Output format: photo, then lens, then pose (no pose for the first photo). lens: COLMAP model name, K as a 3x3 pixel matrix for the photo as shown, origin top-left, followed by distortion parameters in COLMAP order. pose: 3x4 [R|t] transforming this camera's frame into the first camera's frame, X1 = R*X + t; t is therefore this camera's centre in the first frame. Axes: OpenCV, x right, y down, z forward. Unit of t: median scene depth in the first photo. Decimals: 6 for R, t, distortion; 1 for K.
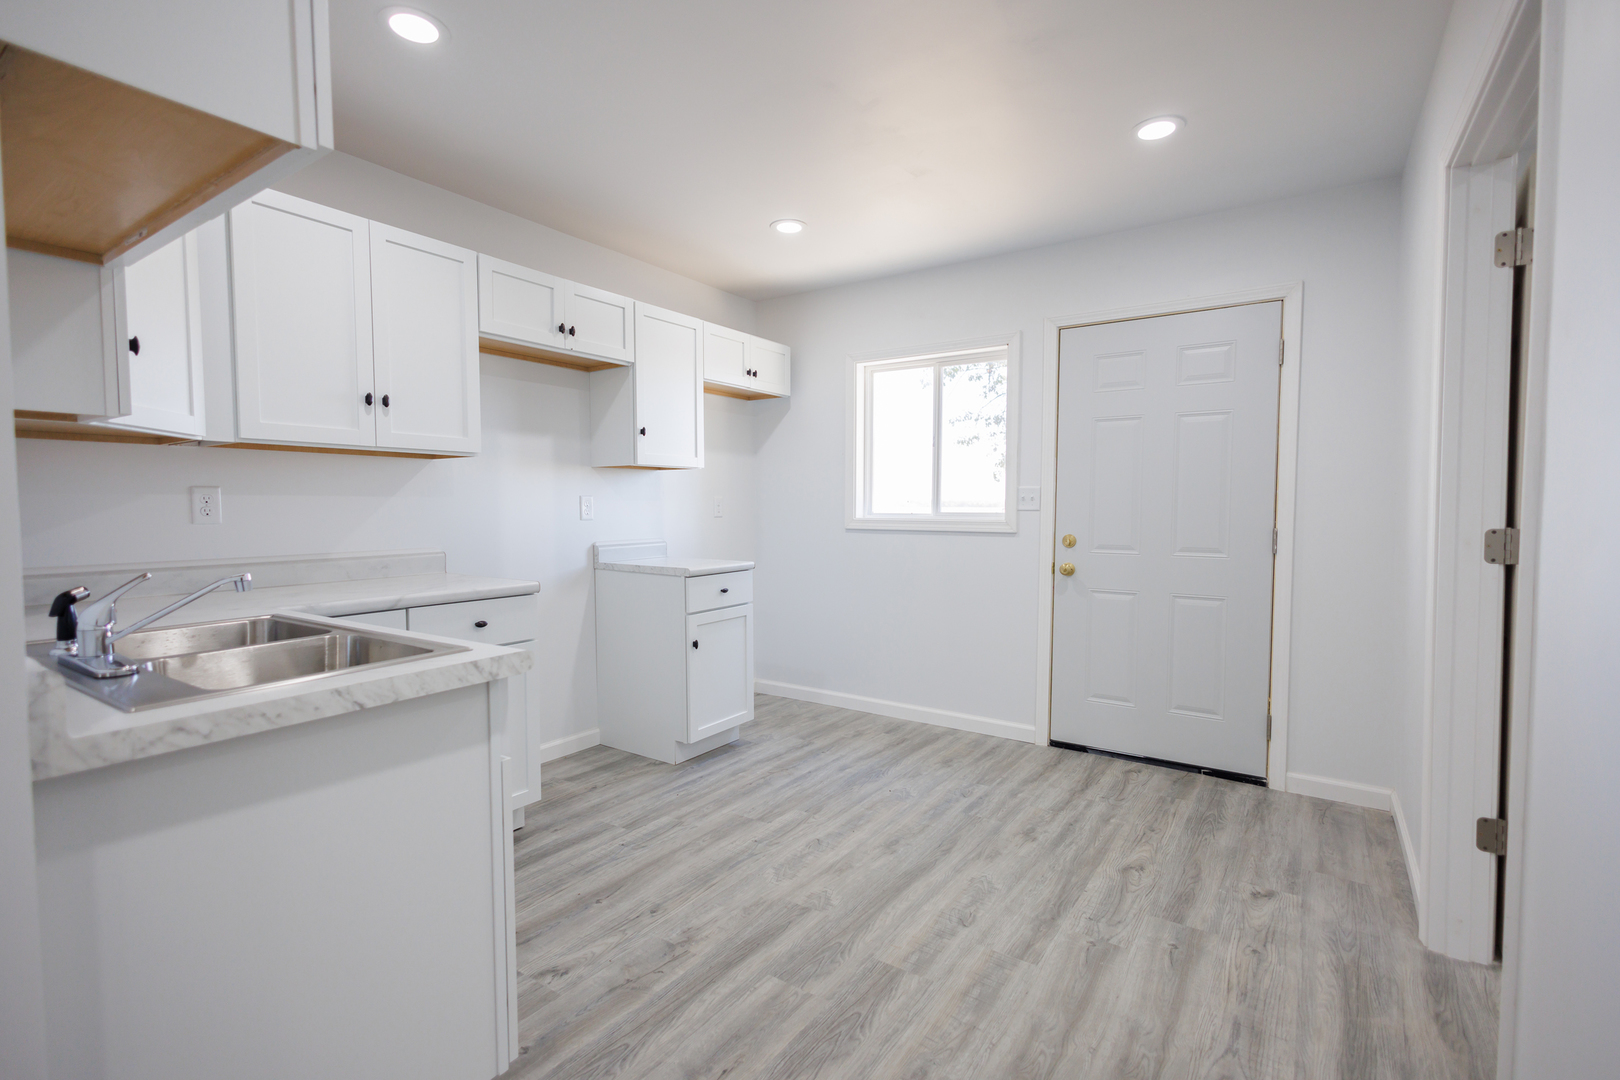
lens RADIAL K [[735.5, 0, 813.5], [0, 735.5, 539.1], [0, 0, 1]] dist [0.006526, 0.000238]
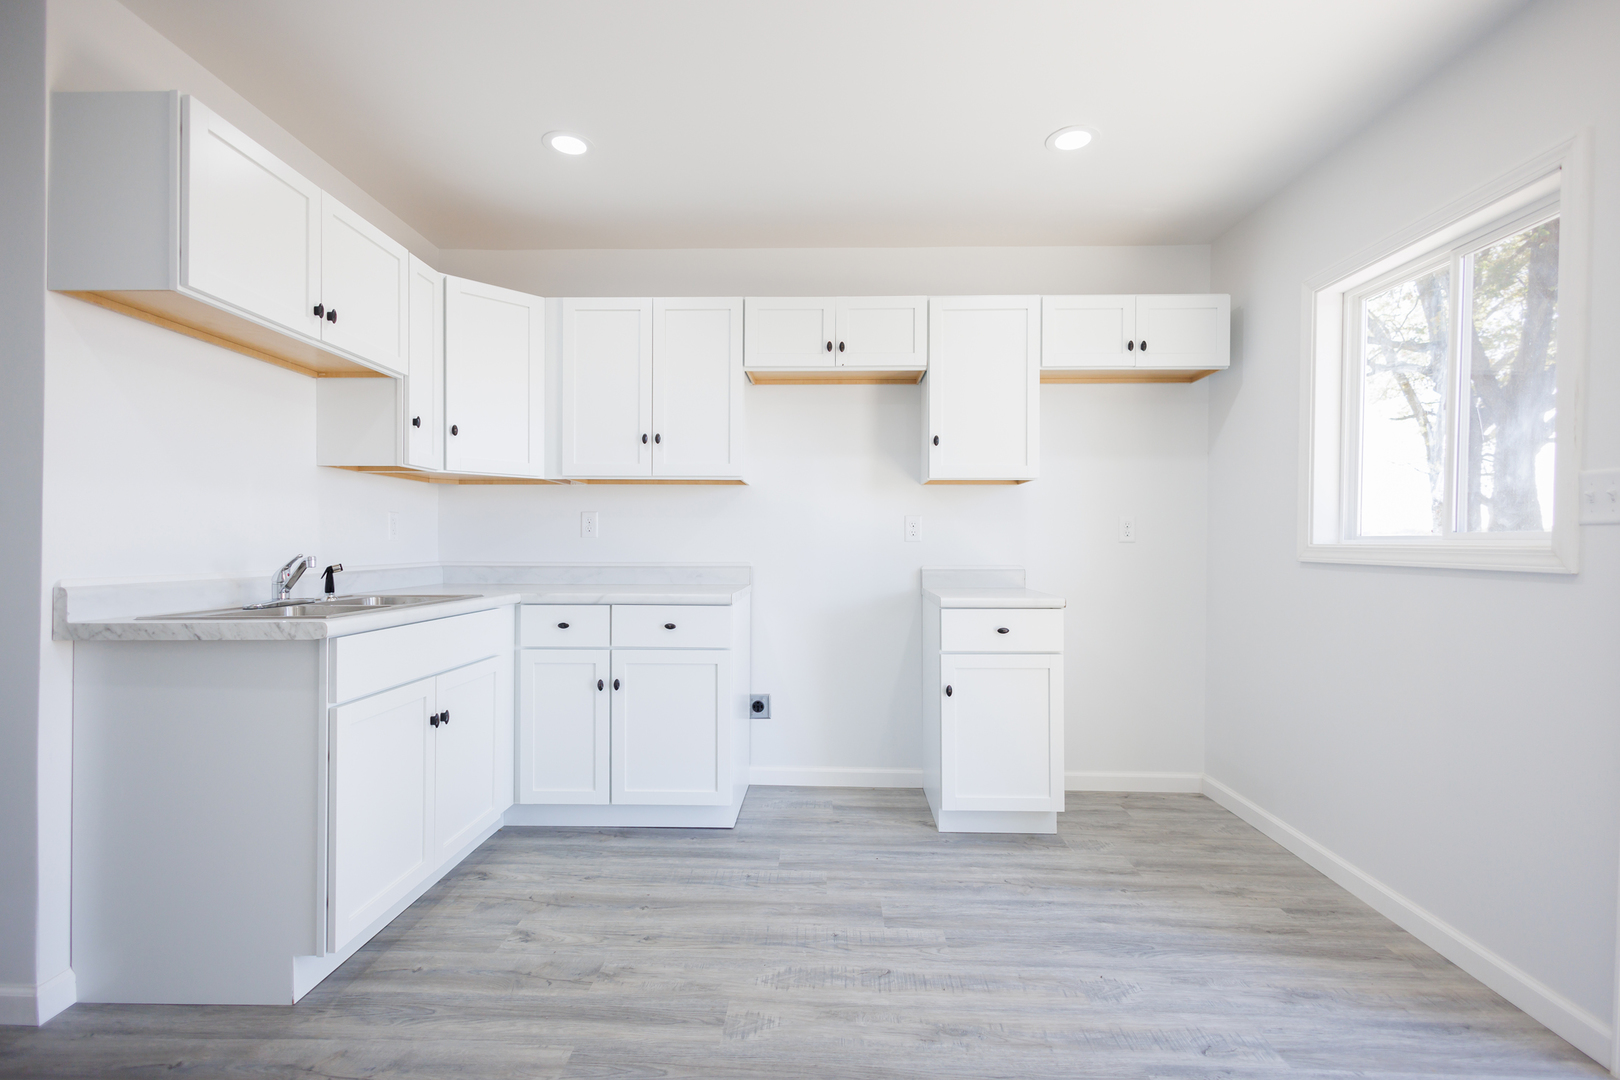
lens RADIAL K [[760.1, 0, 814.6], [0, 760.1, 546.5], [0, 0, 1]] dist [0.012523, -0.000134]
pose [[0.541550, 0.007774, -0.840633, 0.520984], [-0.043523, 0.998875, -0.018801, 0.004502], [0.839541, 0.046769, 0.541279, 0.444922]]
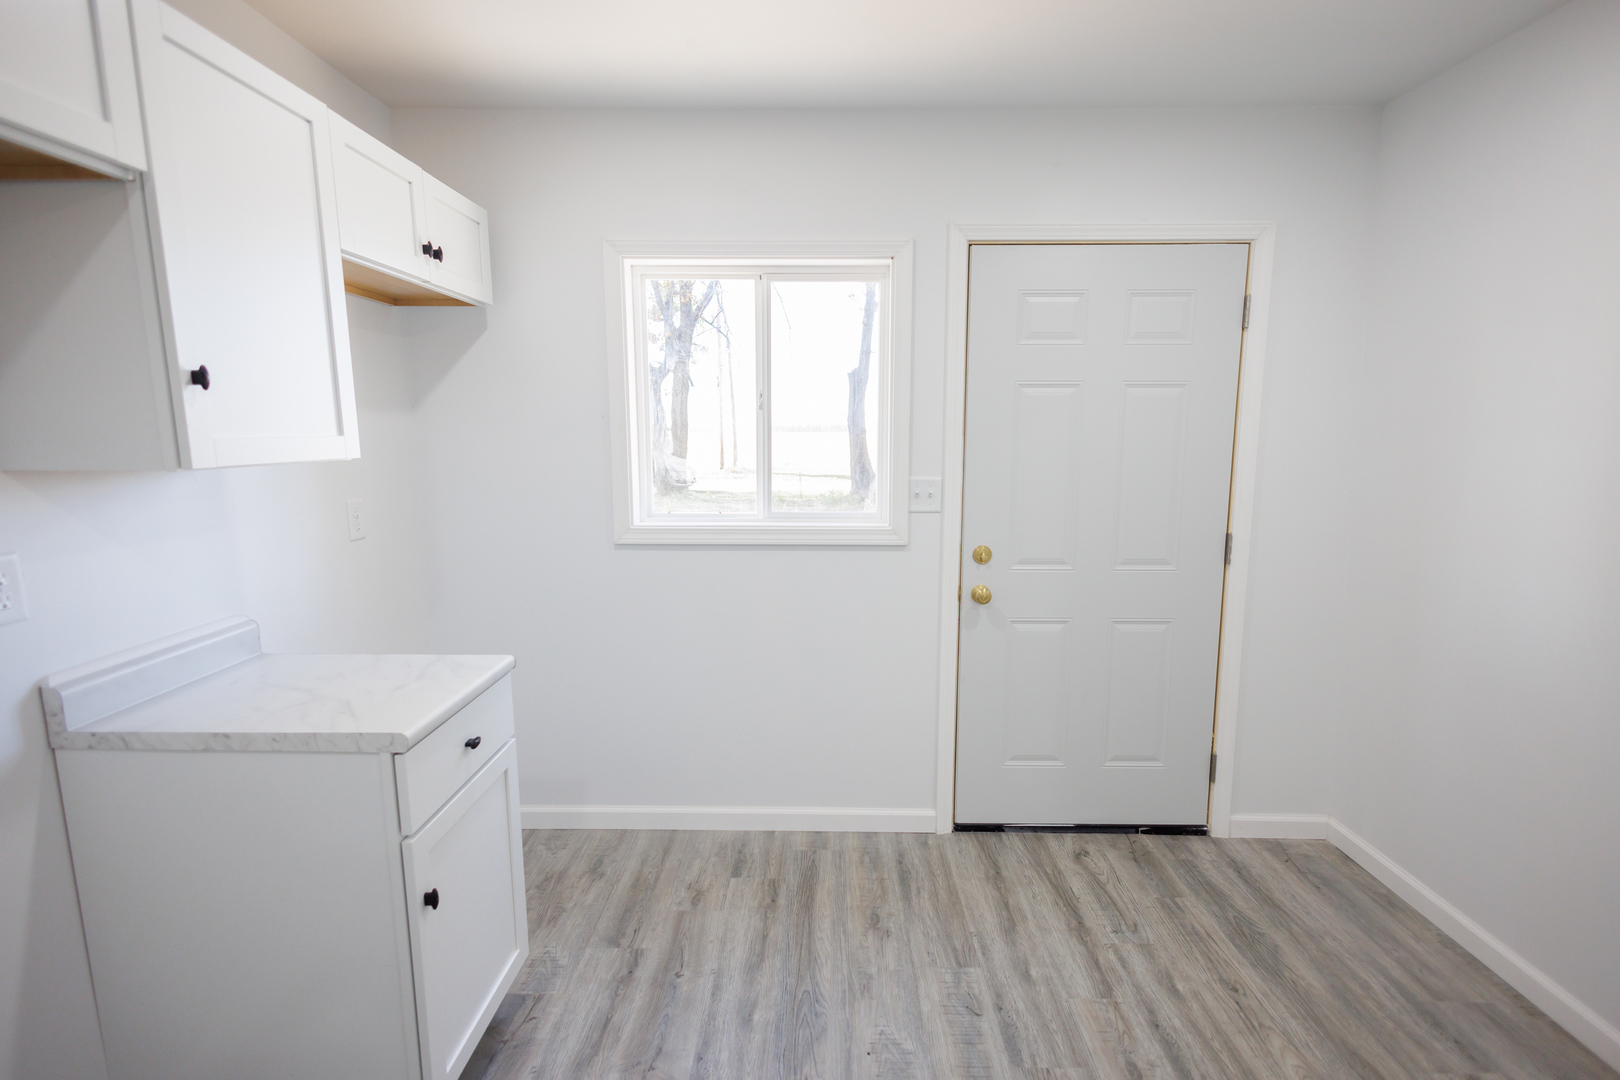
lens RADIAL K [[735.5, 0, 813.5], [0, 735.5, 539.1], [0, 0, 1]] dist [0.006526, 0.000238]
pose [[0.835411, -0.081109, 0.543607, -0.209673], [0.025622, 0.993723, 0.108892, -0.112844], [-0.549027, -0.077041, 0.832246, 0.598346]]
